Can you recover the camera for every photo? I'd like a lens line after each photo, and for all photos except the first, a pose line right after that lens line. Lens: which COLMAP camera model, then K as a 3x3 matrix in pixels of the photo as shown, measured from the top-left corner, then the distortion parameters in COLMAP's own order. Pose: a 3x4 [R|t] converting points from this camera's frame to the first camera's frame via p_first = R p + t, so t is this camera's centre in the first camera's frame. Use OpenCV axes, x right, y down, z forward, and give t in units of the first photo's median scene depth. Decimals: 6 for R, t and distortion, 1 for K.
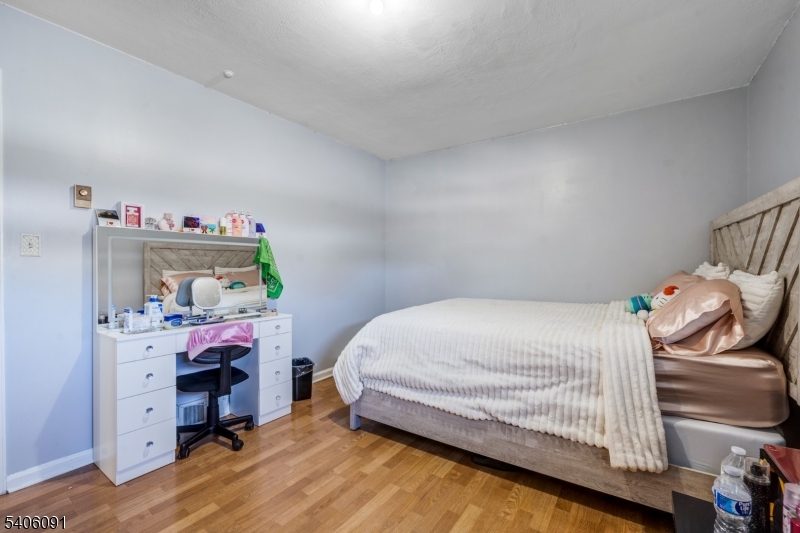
lens RADIAL K [[349.0, 0, 395.3], [0, 349.0, 266.5], [0, 0, 1]] dist [0.000012, -0.000117]
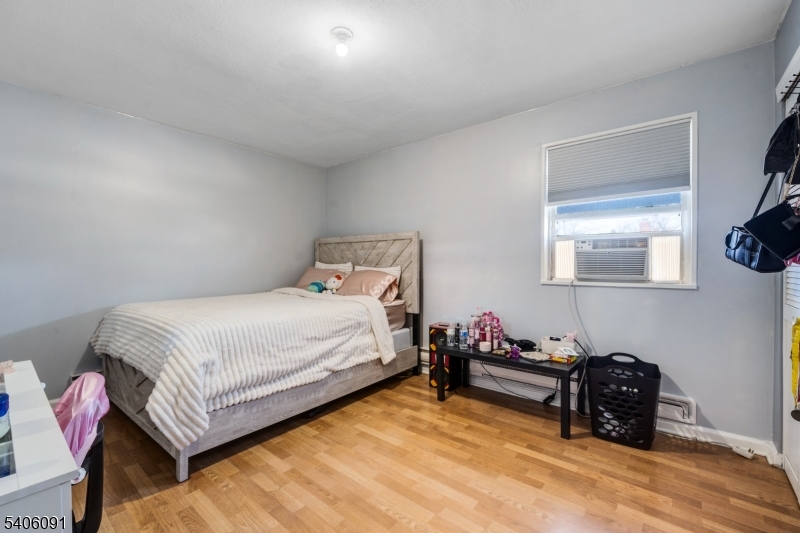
lens RADIAL K [[349.0, 0, 395.3], [0, 349.0, 266.5], [0, 0, 1]] dist [0.000012, -0.000117]
pose [[0.070783, -0.007577, 0.997463, -1.063220], [-0.002062, 0.999968, 0.007743, 0.000657], [-0.997490, -0.002605, 0.070765, 0.629883]]
